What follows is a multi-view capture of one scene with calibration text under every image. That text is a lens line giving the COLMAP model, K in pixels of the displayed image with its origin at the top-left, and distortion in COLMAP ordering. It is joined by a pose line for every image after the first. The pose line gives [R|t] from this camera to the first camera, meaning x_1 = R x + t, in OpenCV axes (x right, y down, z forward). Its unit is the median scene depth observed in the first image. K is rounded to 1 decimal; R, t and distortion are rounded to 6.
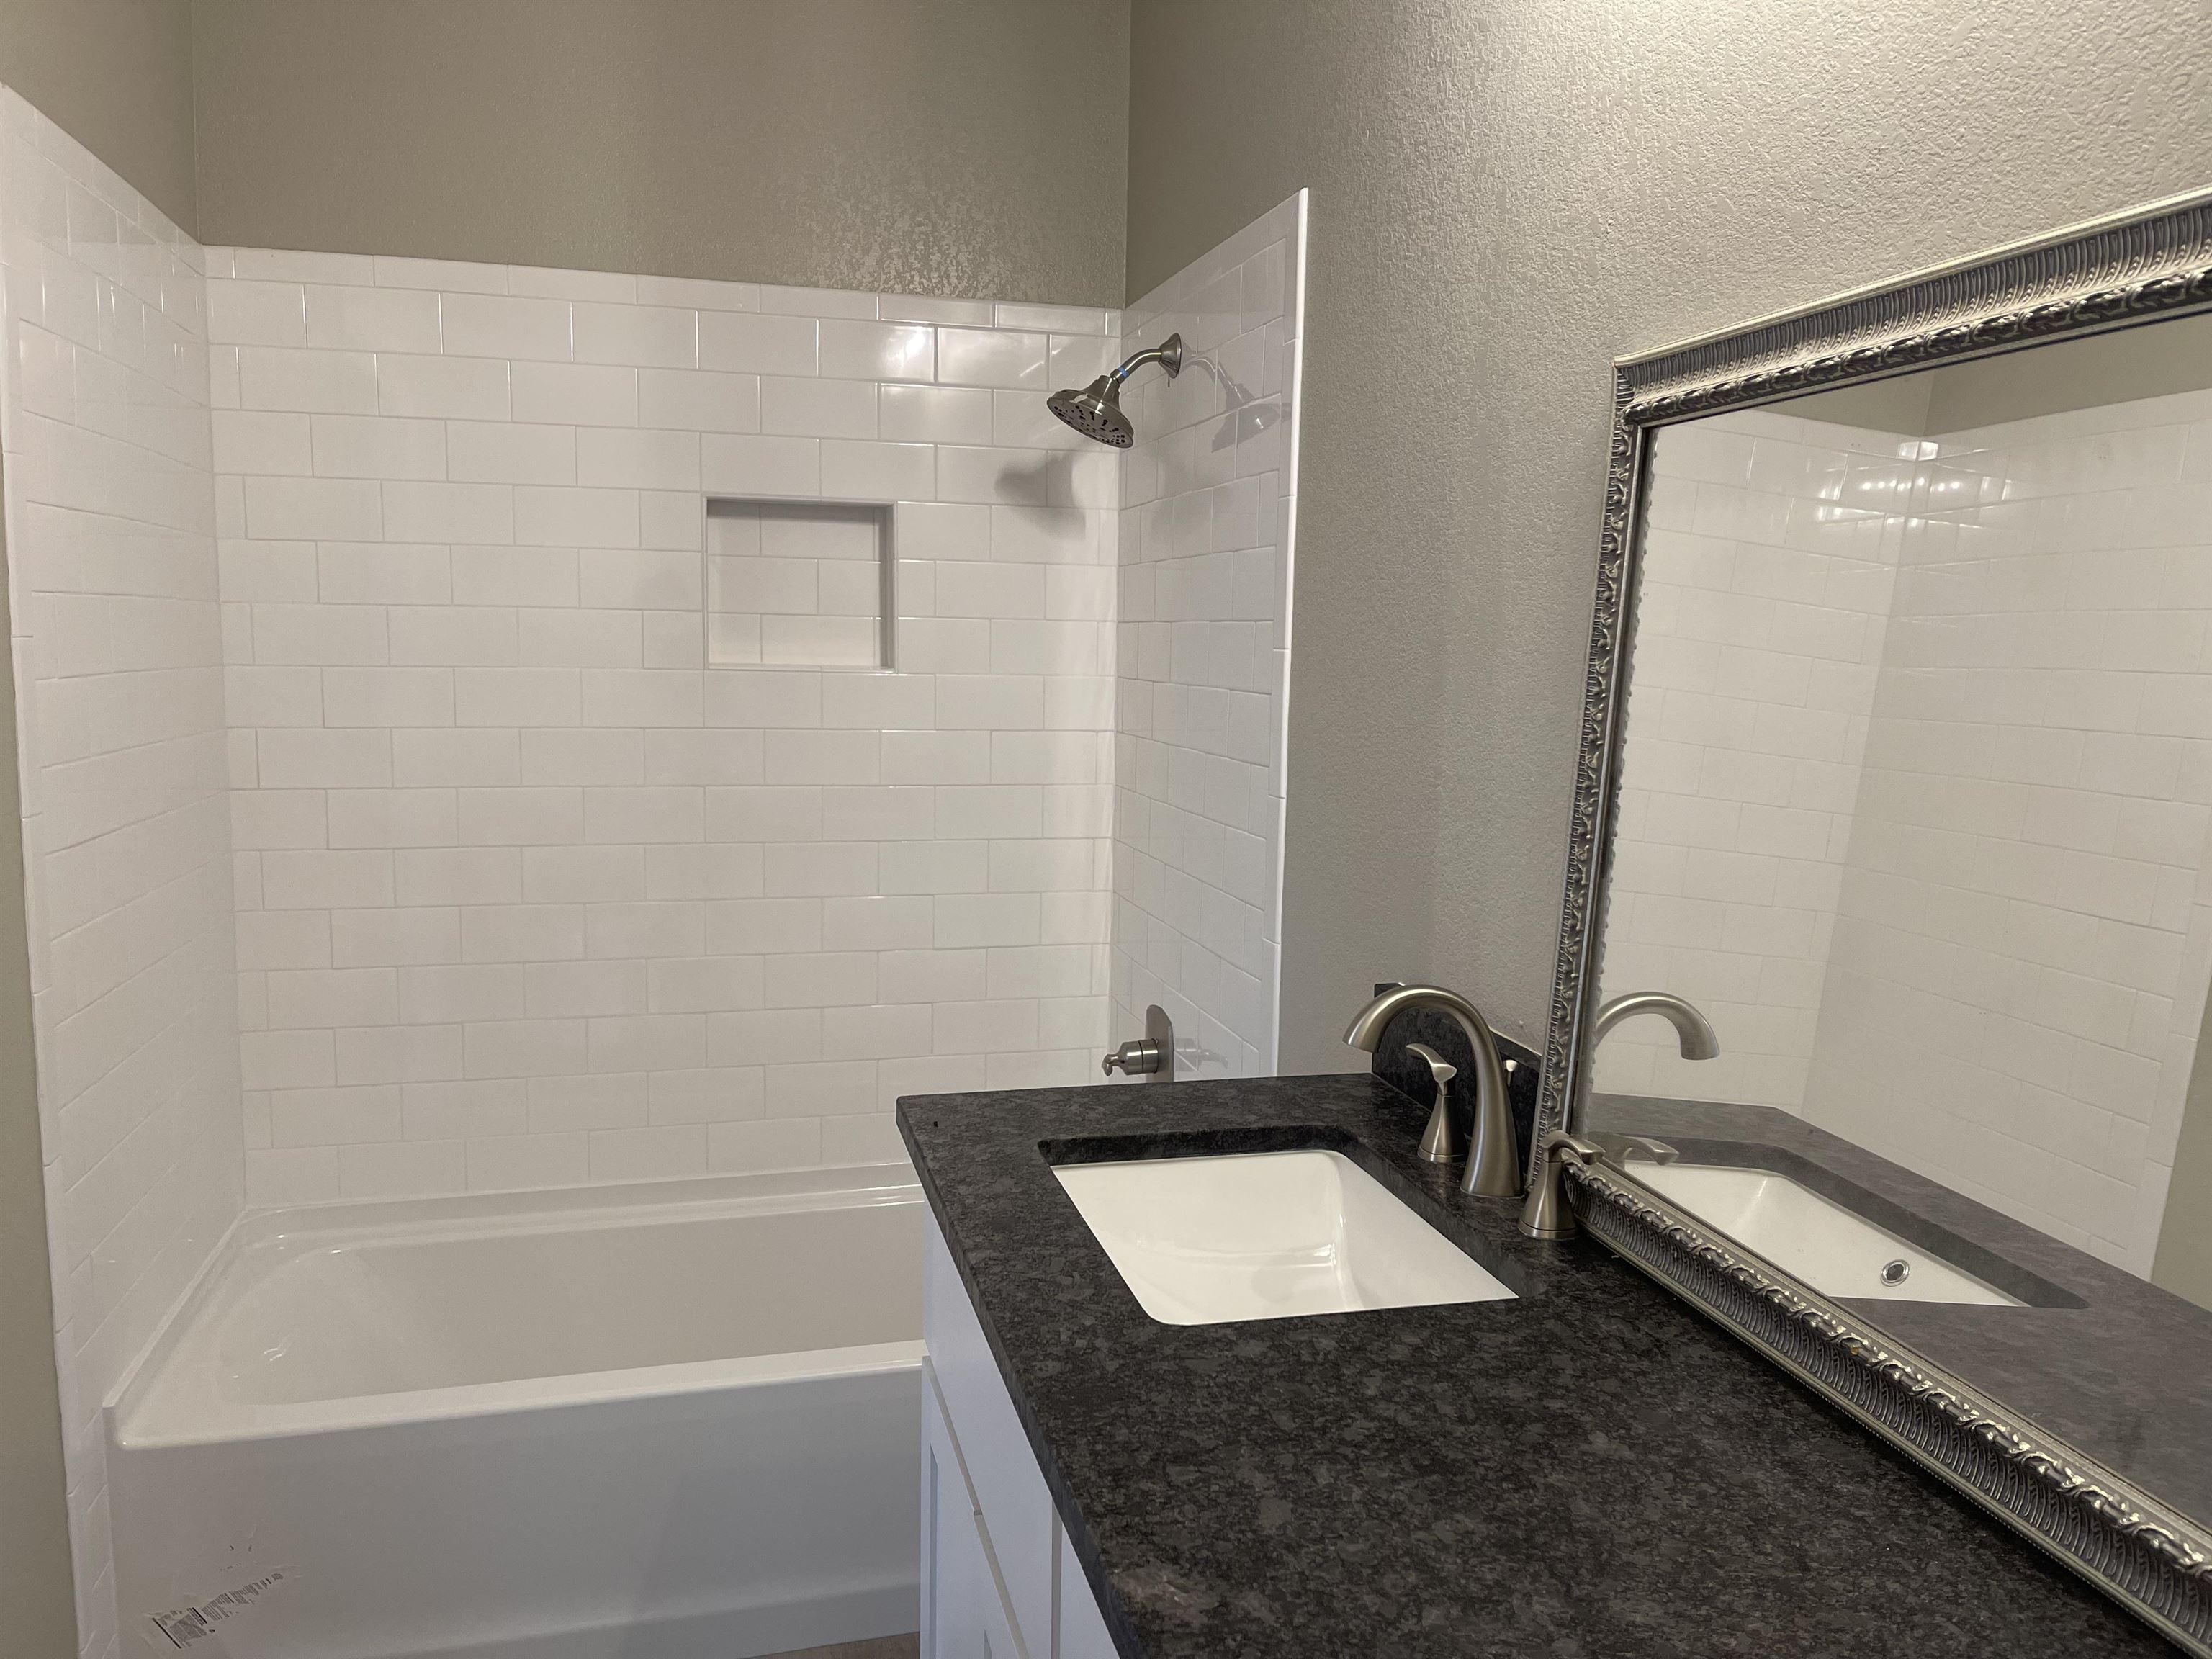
lens RADIAL K [[1688.7, 0, 1114.0], [0, 1688.7, 830.0], [0, 0, 1]] dist [0.081874, -0.109702]
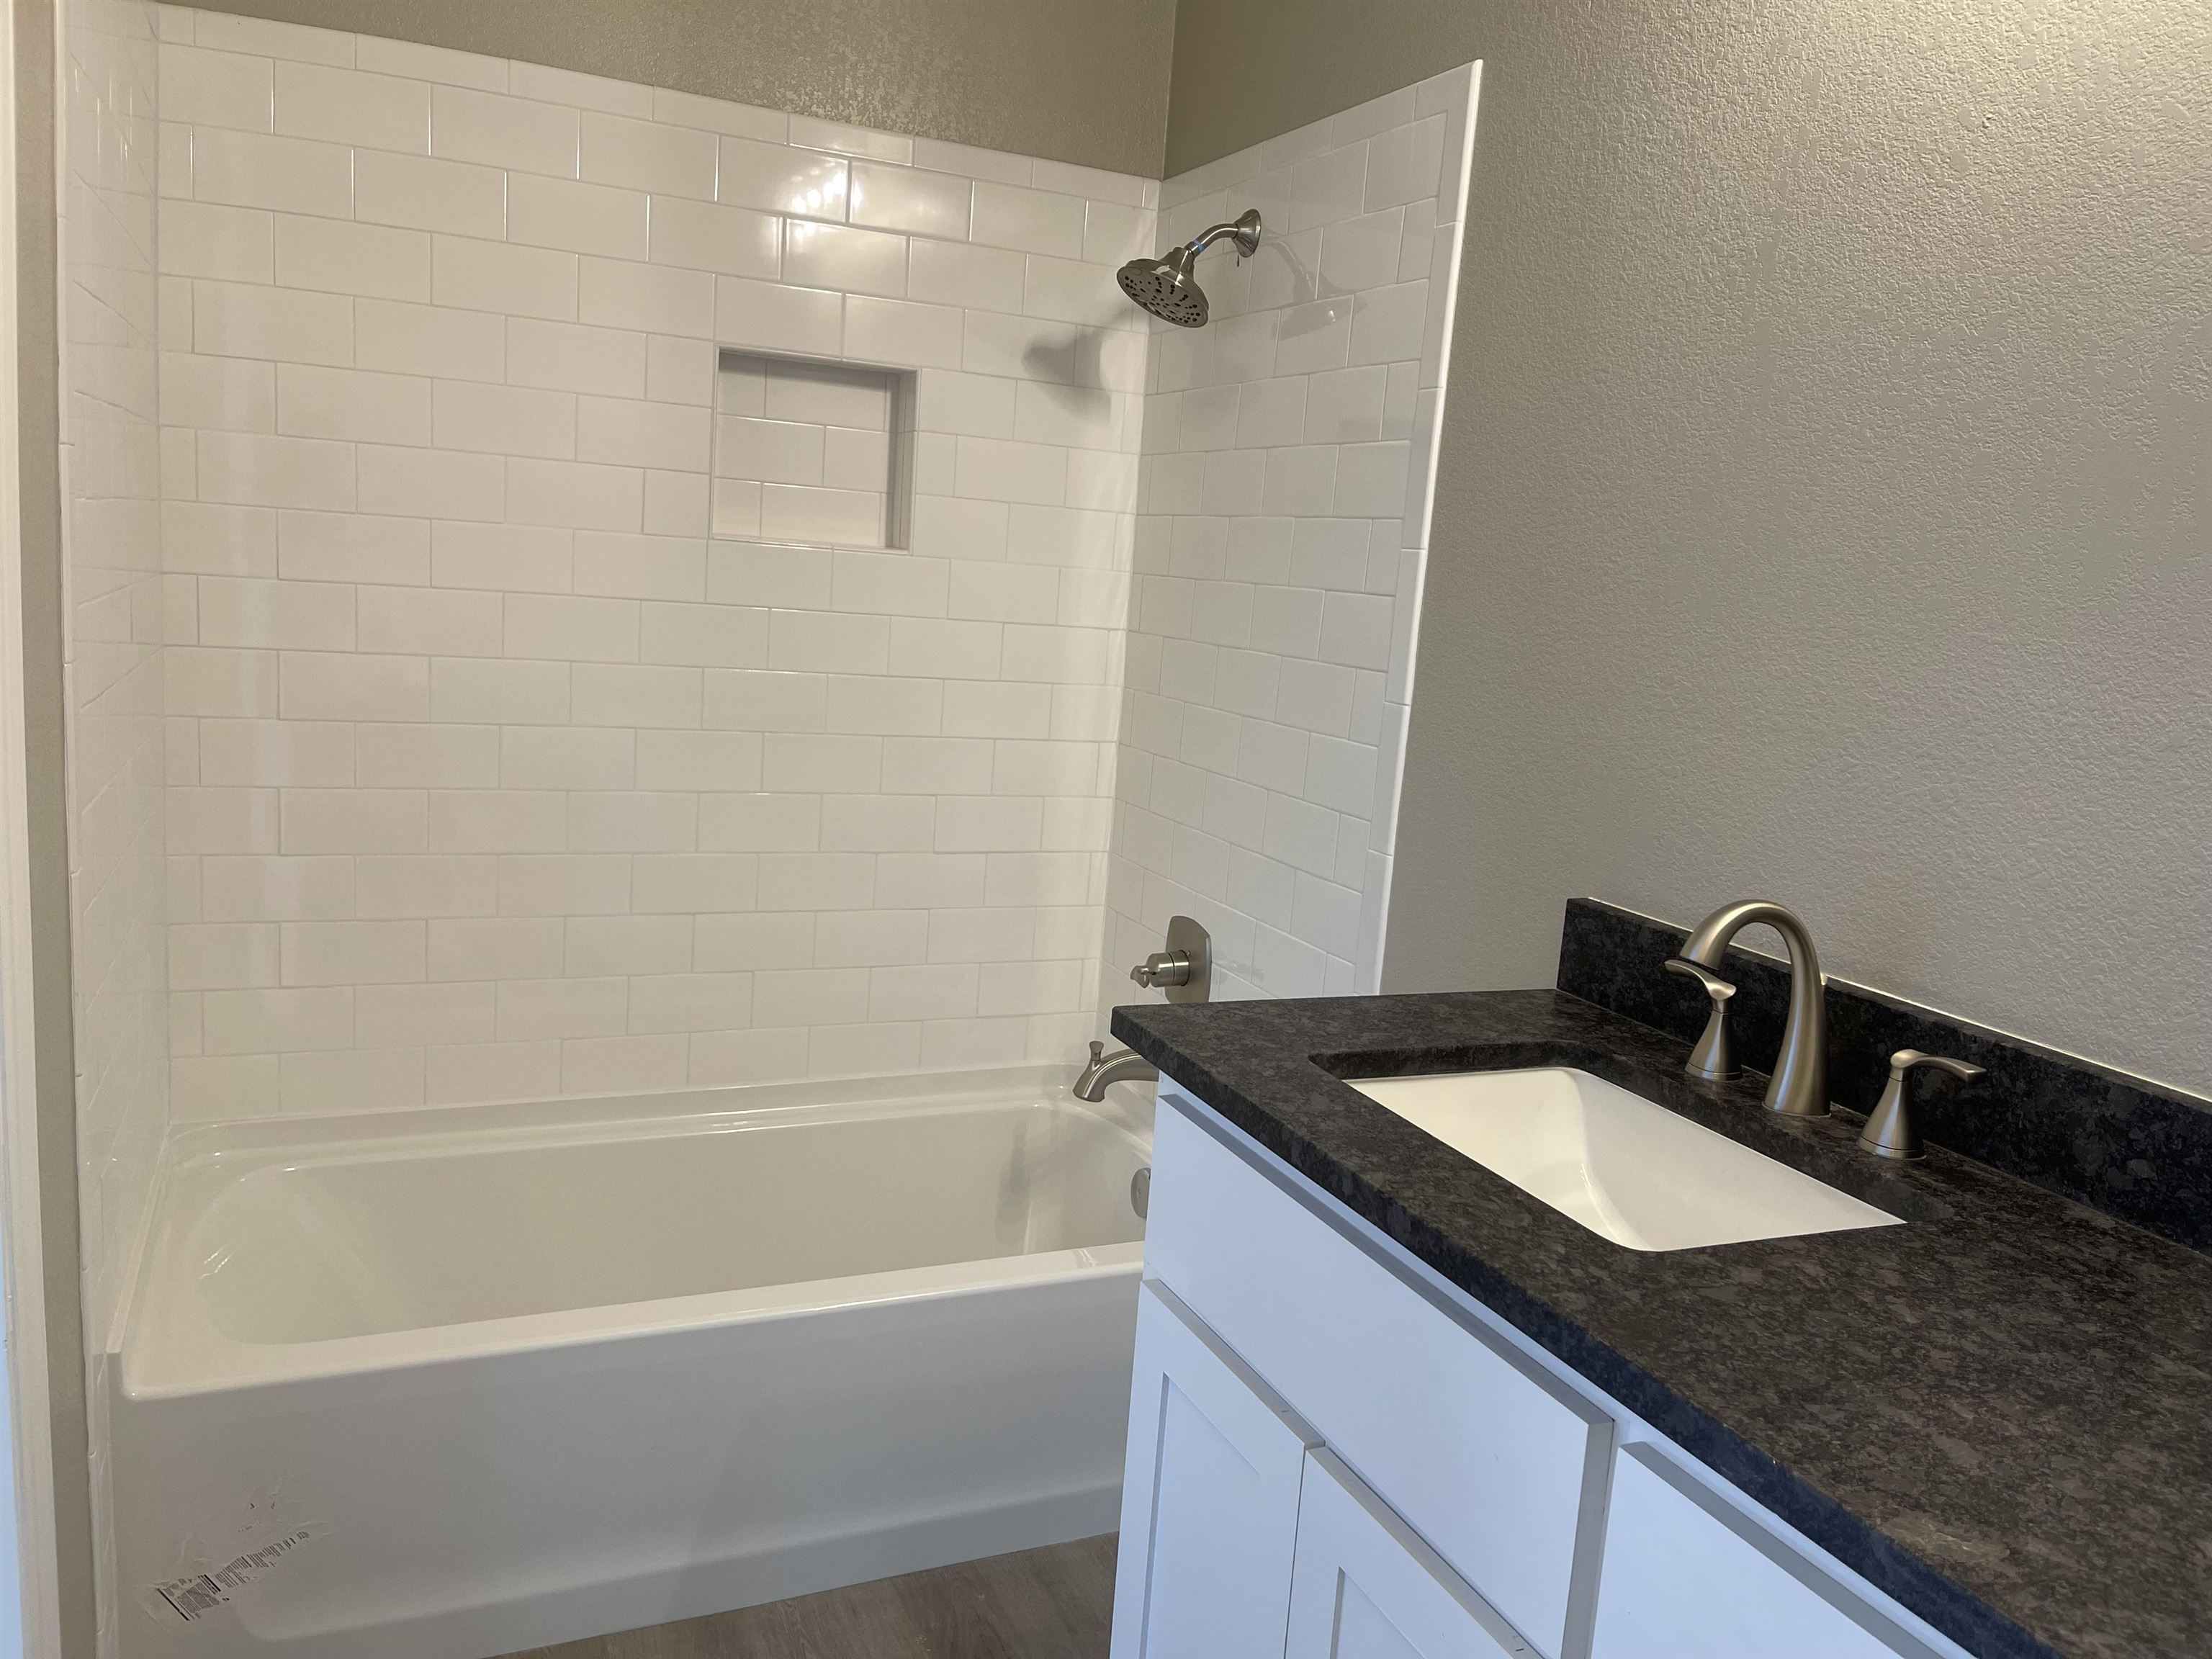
lens RADIAL K [[1688.7, 0, 1096.9], [0, 1688.7, 833.4], [0, 0, 1]] dist [0.081874, -0.109702]
pose [[0.984576, 0.028387, 0.172637, -0.234045], [-0.037358, 0.998103, 0.048940, 0.013276], [-0.170921, -0.054635, 0.983769, 0.072176]]
